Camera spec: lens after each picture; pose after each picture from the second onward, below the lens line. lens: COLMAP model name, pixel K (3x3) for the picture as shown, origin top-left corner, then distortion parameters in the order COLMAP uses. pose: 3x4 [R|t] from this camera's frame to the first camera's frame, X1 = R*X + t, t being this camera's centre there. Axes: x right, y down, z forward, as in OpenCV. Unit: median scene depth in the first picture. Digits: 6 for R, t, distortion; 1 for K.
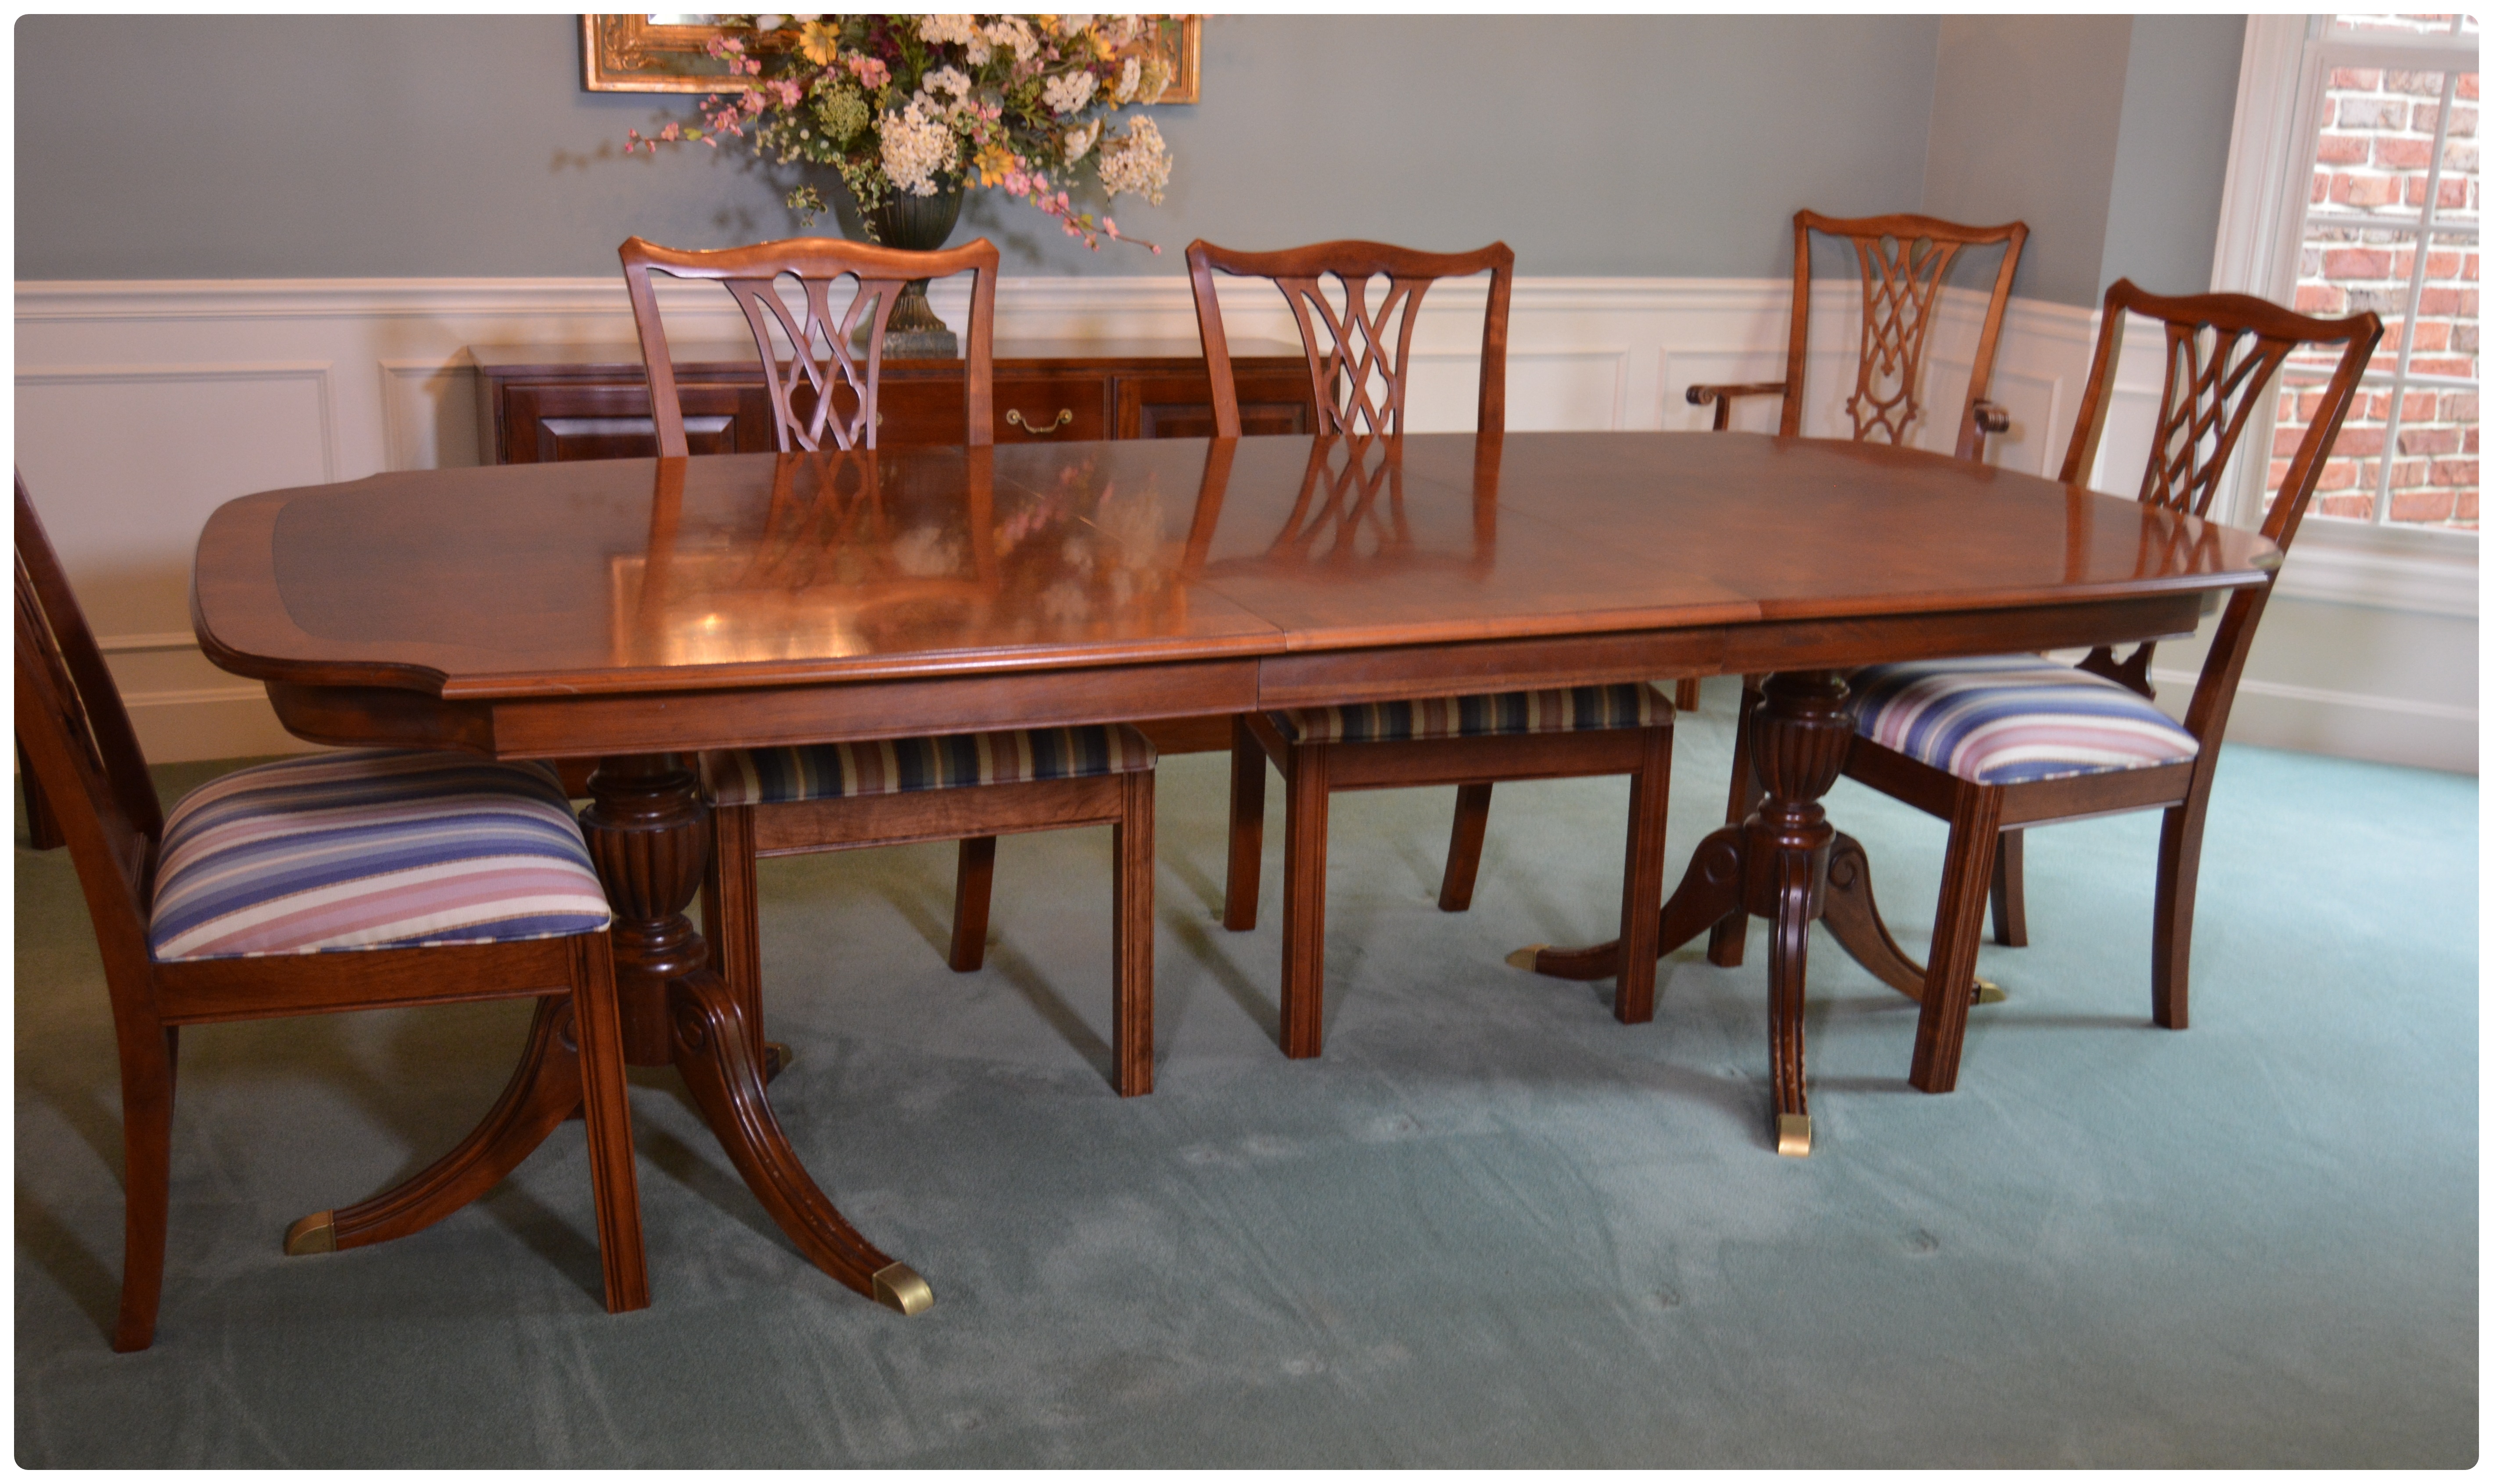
lens RADIAL K [[2344.9, 0, 1277.7], [0, 2344.9, 860.0], [0, 0, 1]] dist [-0.070455, 0.000000]
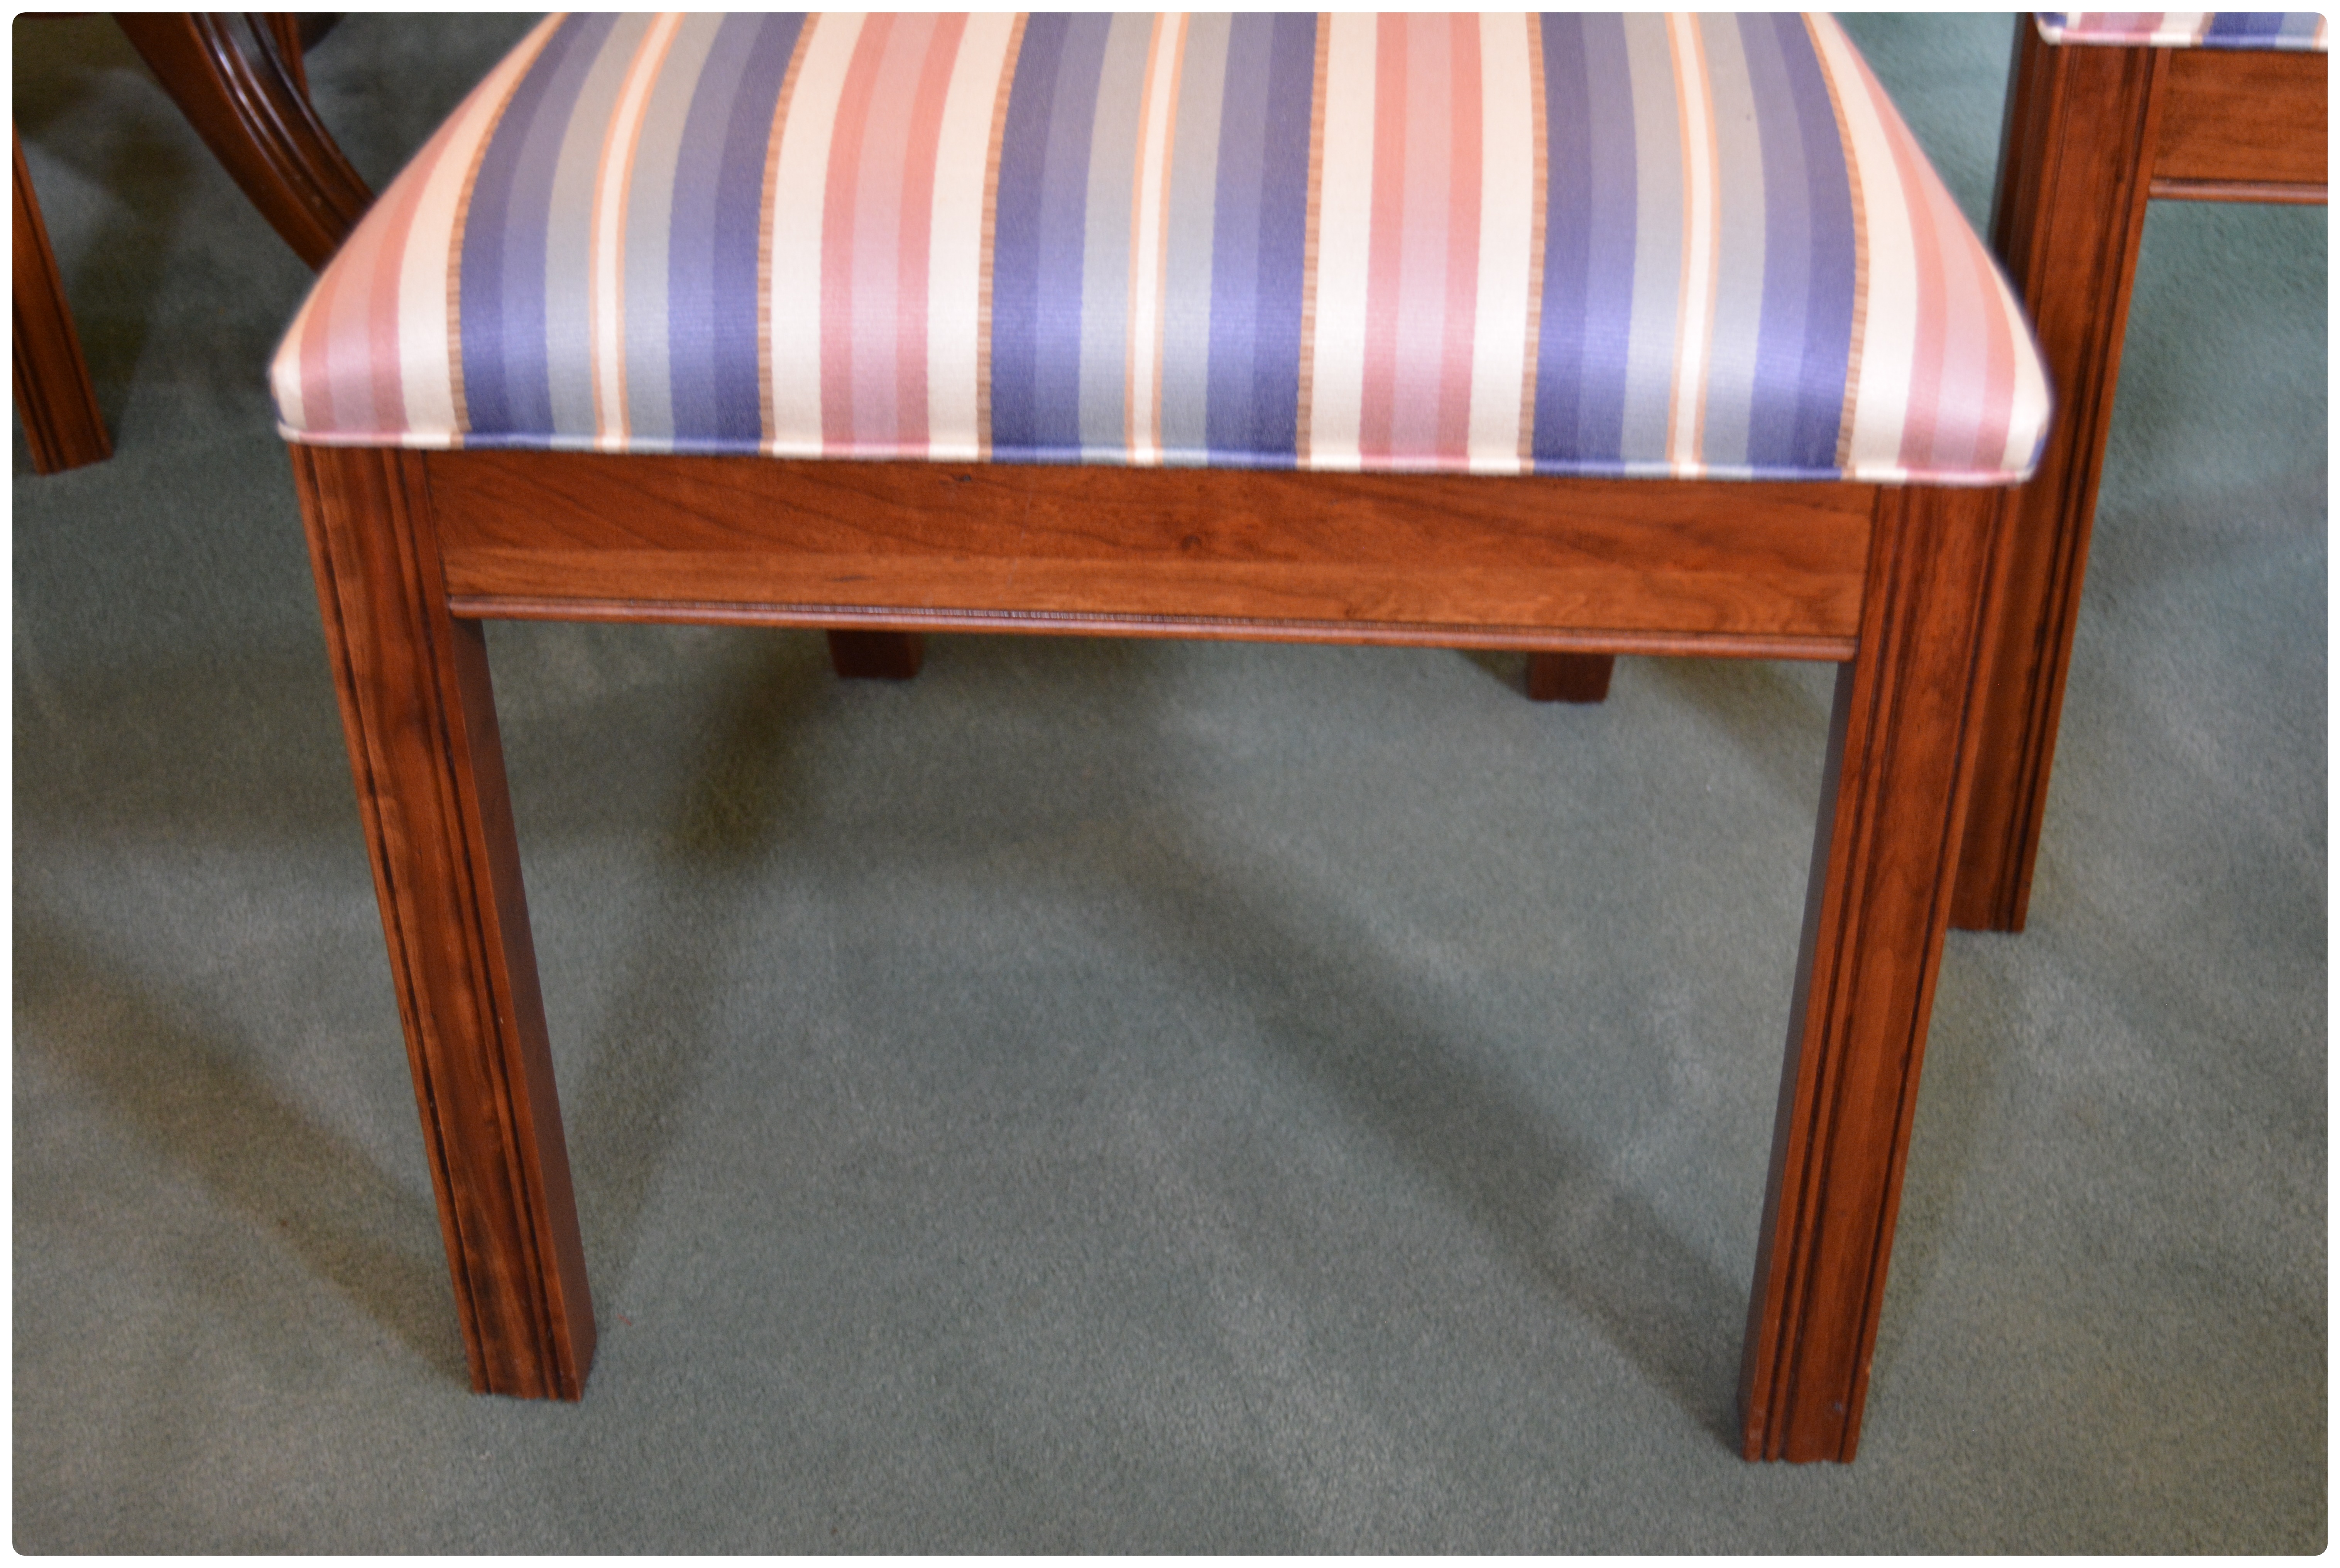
lens RADIAL K [[3204.2, 0, 1160.7], [0, 3204.2, 790.6], [0, 0, 1]] dist [-0.064444, 0.000000]
pose [[0.998261, -0.057252, -0.014034, -0.011693], [0.058731, 0.945655, 0.319825, 0.030959], [-0.005039, -0.320093, 0.947373, 0.200261]]
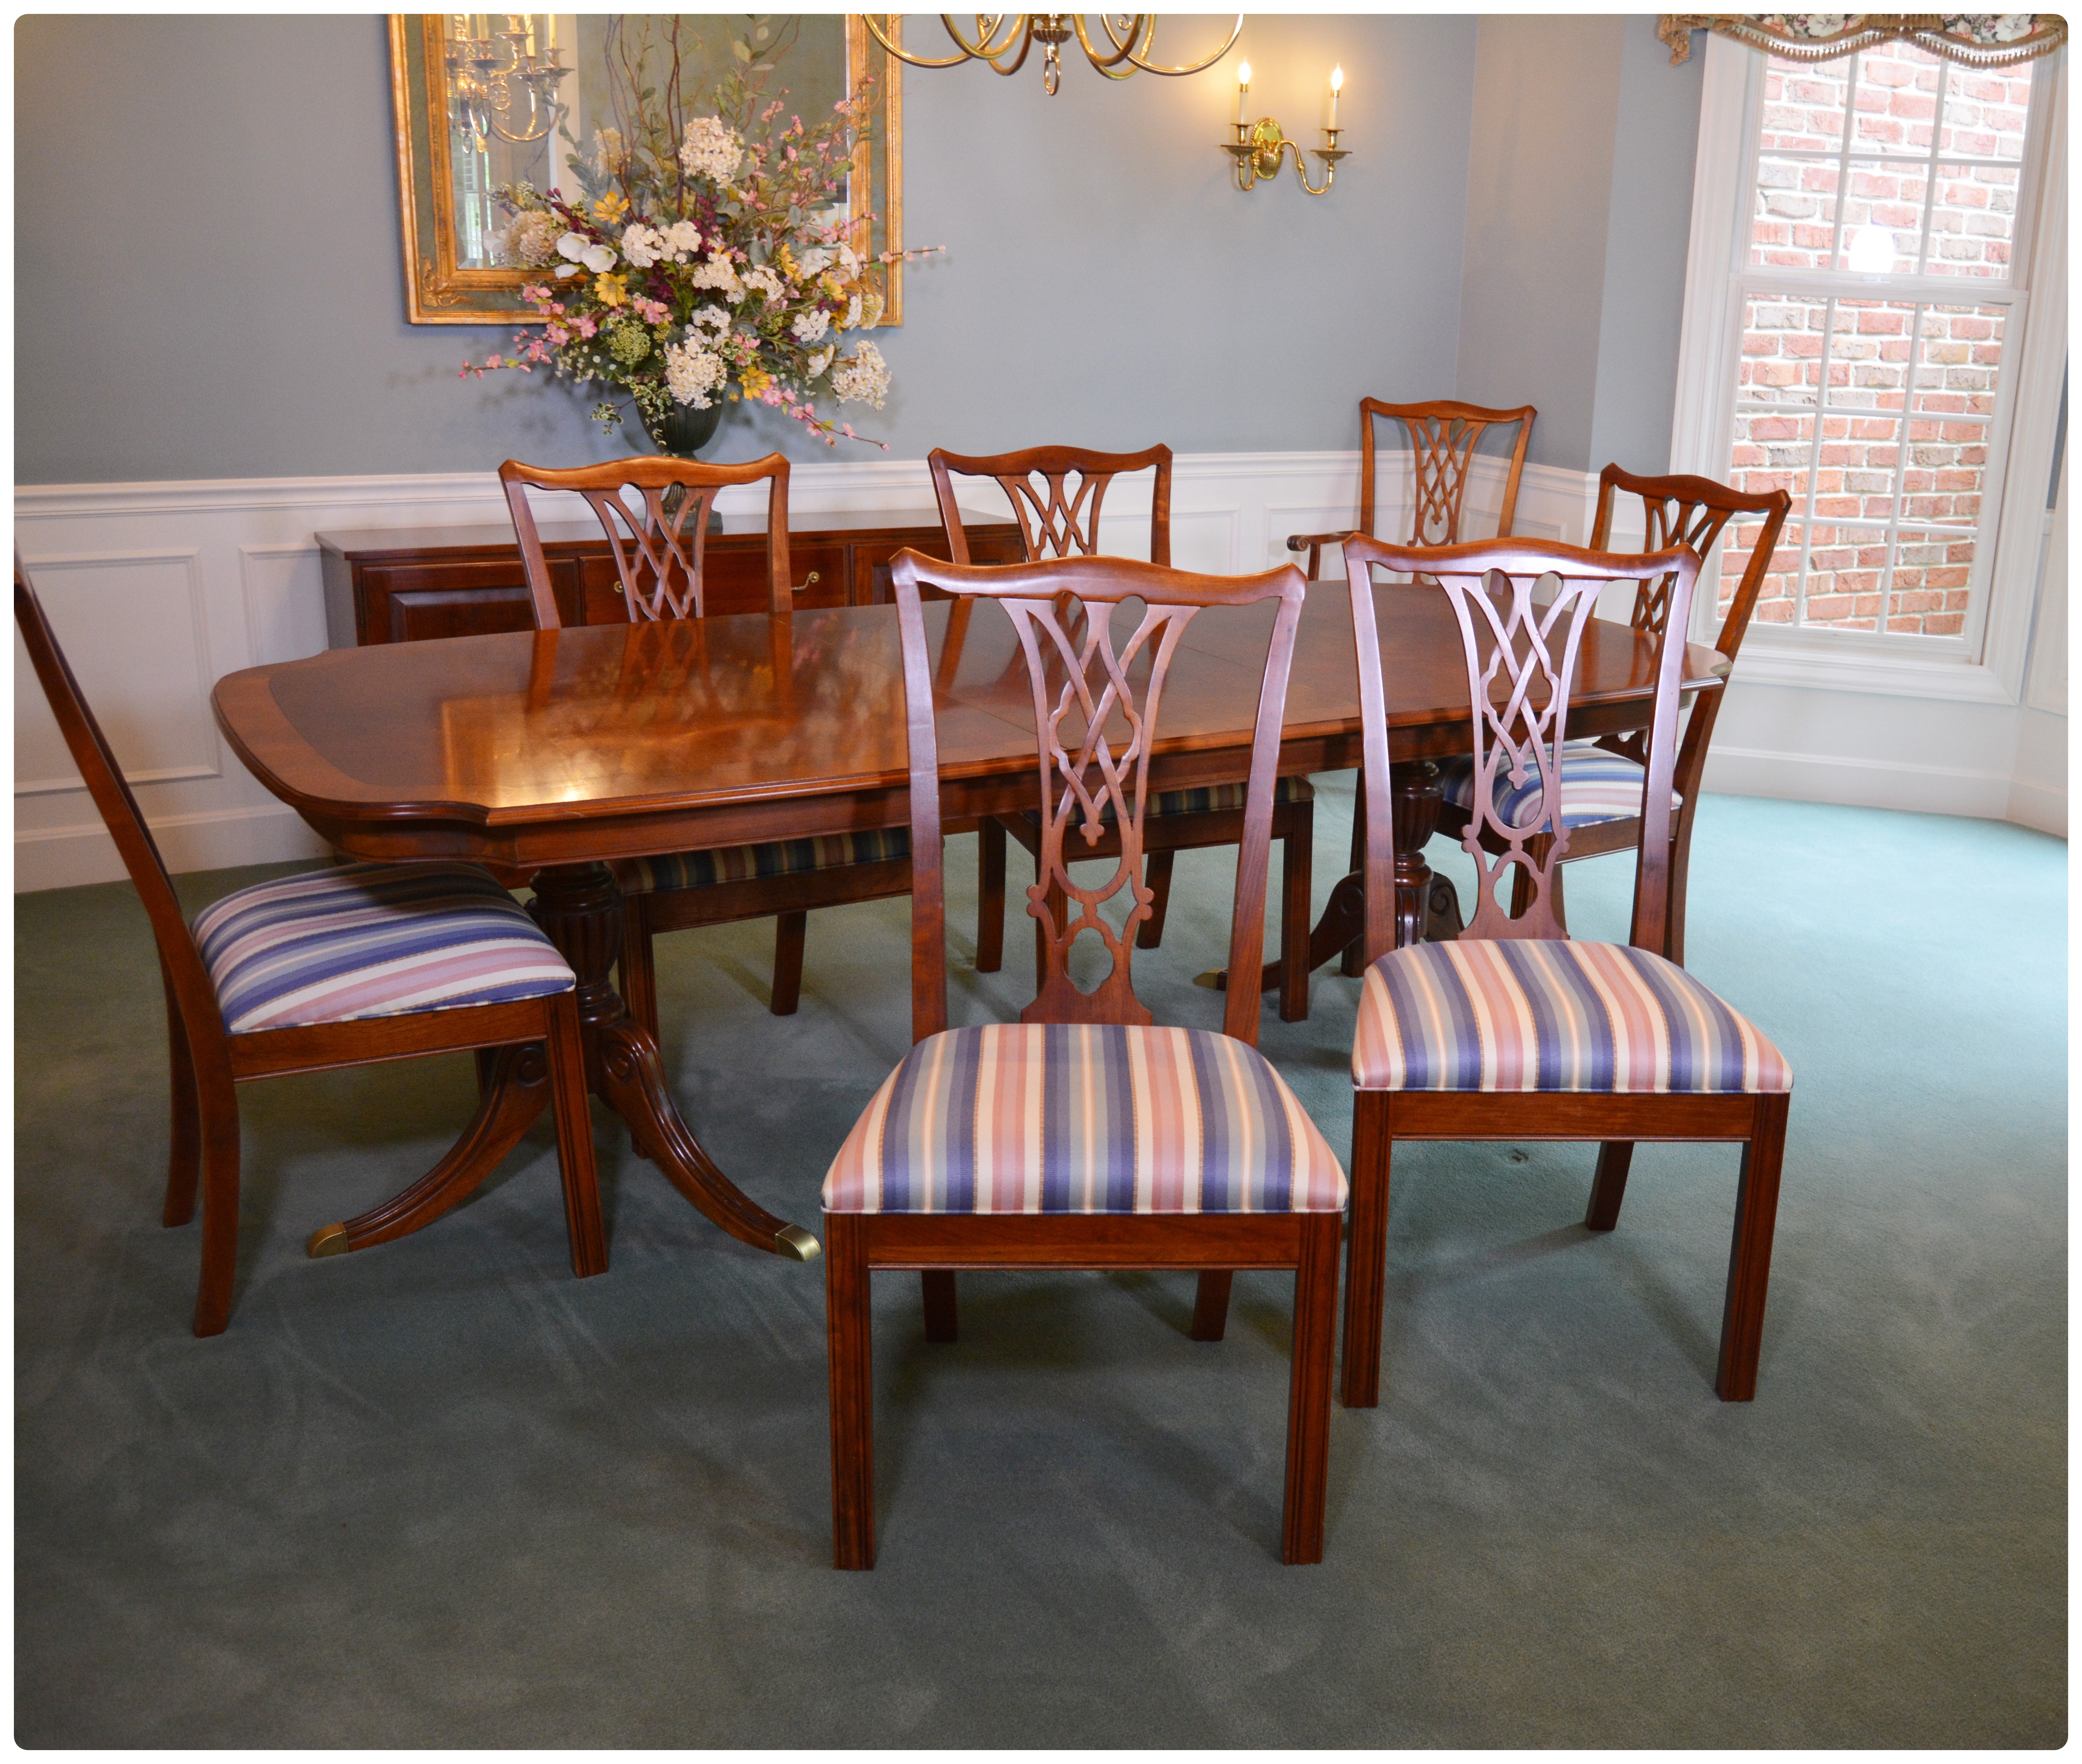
lens RADIAL K [[2028.7, 0, 1296.8], [0, 2028.7, 897.0], [0, 0, 1]] dist [-0.075084, 0.000000]
pose [[0.980280, -0.053150, 0.190331, -0.069512], [0.054873, 0.998486, -0.003792, 0.002537], [-0.189841, 0.014161, 0.981713, -0.162517]]
